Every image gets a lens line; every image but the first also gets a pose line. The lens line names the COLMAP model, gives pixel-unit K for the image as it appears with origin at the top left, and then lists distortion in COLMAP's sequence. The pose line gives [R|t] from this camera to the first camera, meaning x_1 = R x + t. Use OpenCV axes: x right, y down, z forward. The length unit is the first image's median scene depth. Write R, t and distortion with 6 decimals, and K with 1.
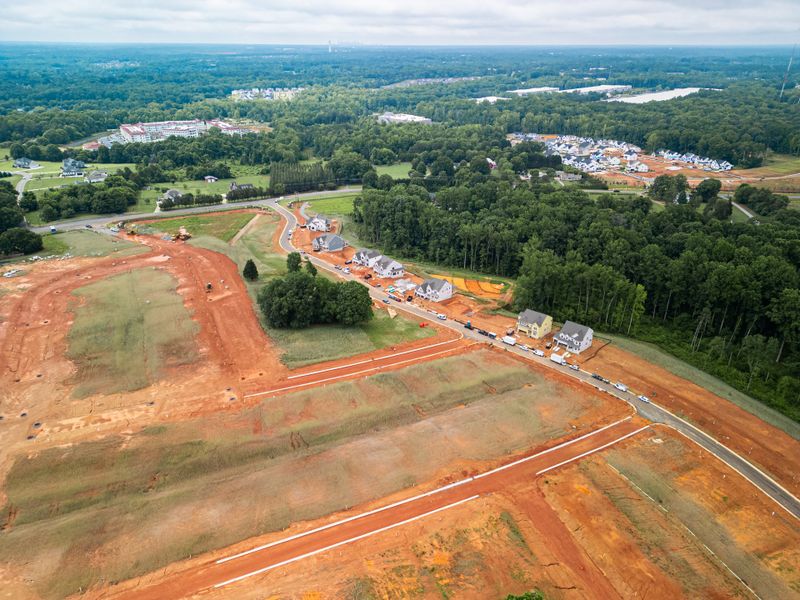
lens RADIAL K [[558.3, 0, 400.4], [0, 558.3, 298.3], [0, 0, 1]] dist [0.075491, -0.072080]
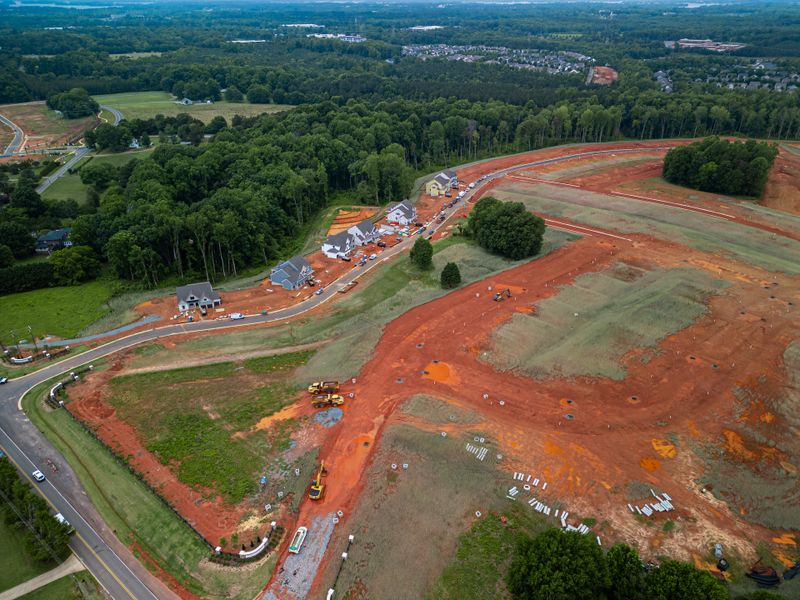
lens RADIAL K [[558.3, 0, 400.4], [0, 558.3, 298.3], [0, 0, 1]] dist [0.075491, -0.072080]
pose [[-0.295897, -0.454147, 0.840355, -0.772374], [0.398295, 0.740965, 0.540678, -0.402365], [-0.868220, 0.494694, -0.038365, 0.929236]]
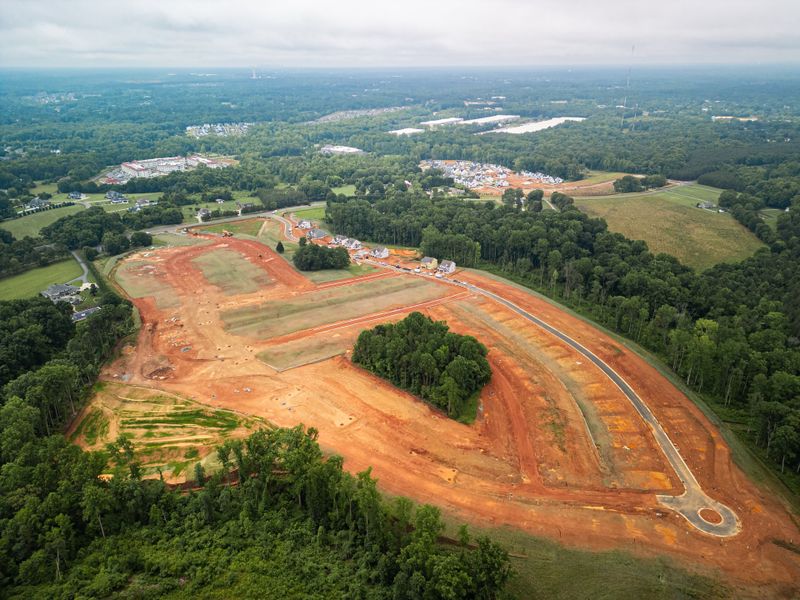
lens RADIAL K [[558.3, 0, 400.4], [0, 558.3, 298.3], [0, 0, 1]] dist [0.075491, -0.072080]
pose [[0.991315, -0.059507, 0.117271, -0.083056], [0.062947, 0.997682, -0.025852, 0.160460], [-0.115461, 0.033010, 0.992763, -0.743314]]
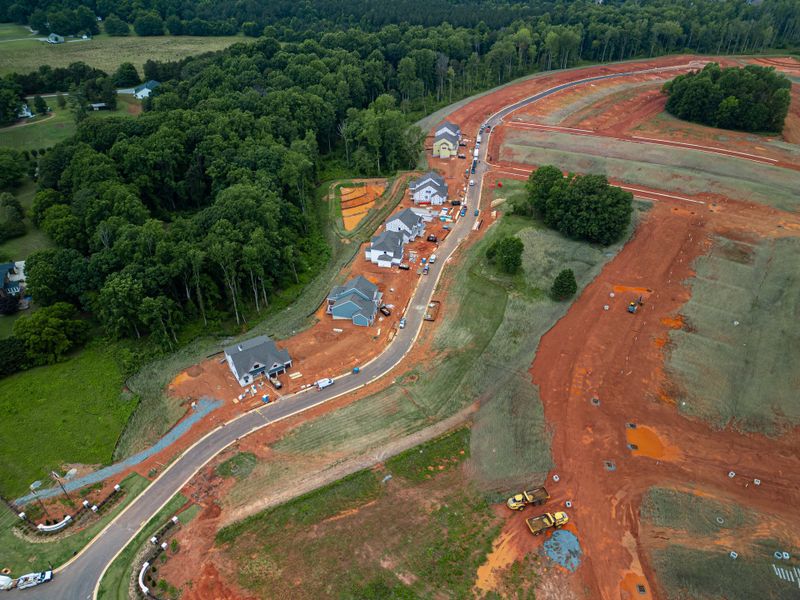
lens RADIAL K [[558.3, 0, 400.4], [0, 558.3, 298.3], [0, 0, 1]] dist [0.075491, -0.072080]
pose [[-0.505687, -0.512966, 0.693648, -0.524541], [0.356086, 0.608239, 0.709400, -0.471962], [-0.785801, 0.605732, -0.124918, 1.037602]]
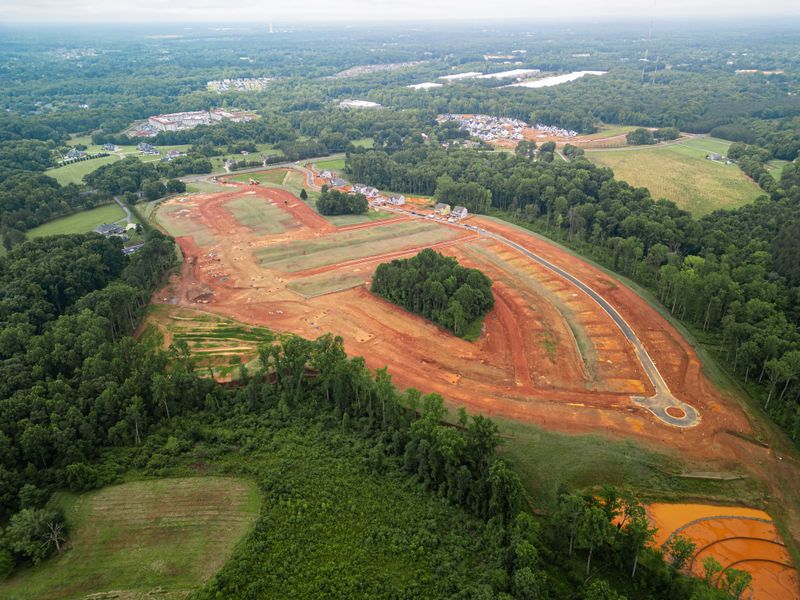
lens RADIAL K [[558.3, 0, 400.4], [0, 558.3, 298.3], [0, 0, 1]] dist [0.075491, -0.072080]
pose [[0.994878, -0.057698, 0.083003, -0.093243], [0.054472, 0.997688, 0.040627, 0.214843], [-0.085155, -0.035898, 0.995721, -0.862541]]
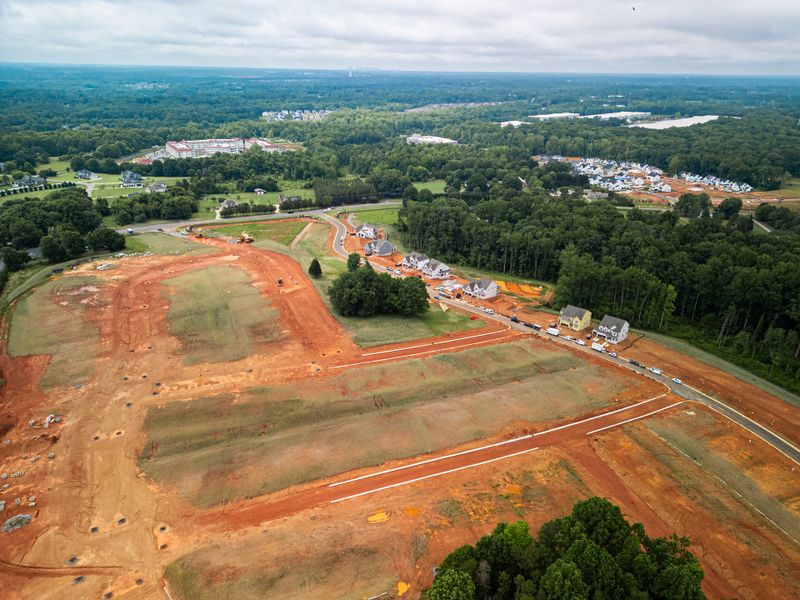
lens RADIAL K [[561.6, 0, 402.0], [0, 561.6, 298.3], [0, 0, 1]] dist [0.078262, -0.080287]
pose [[0.999612, 0.020370, -0.018992, -0.060284], [-0.021116, 0.998980, -0.039911, 0.042265], [0.018160, 0.040296, 0.999023, -0.092218]]
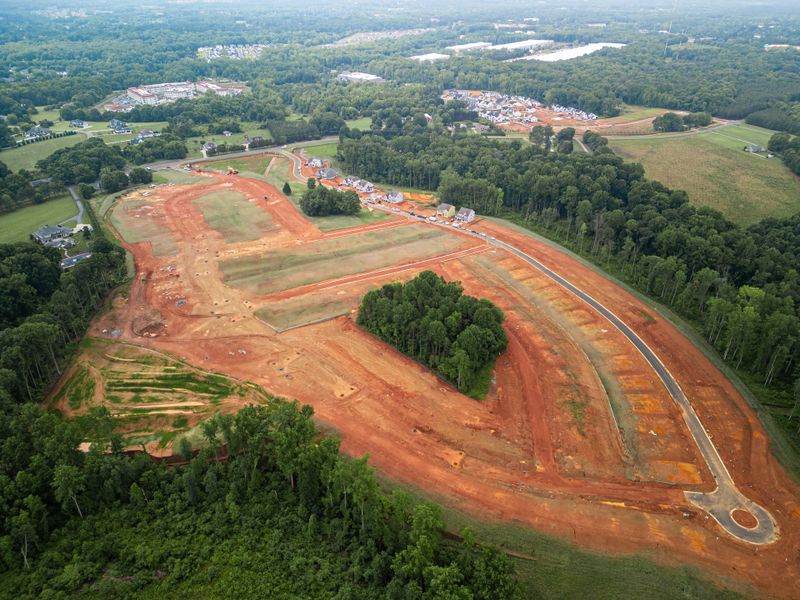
lens RADIAL K [[558.3, 0, 400.4], [0, 558.3, 298.3], [0, 0, 1]] dist [0.075491, -0.072080]
pose [[0.996020, -0.043541, 0.077766, -0.056033], [0.036417, 0.995205, 0.090777, 0.119242], [-0.081346, -0.087584, 0.992830, -0.656225]]
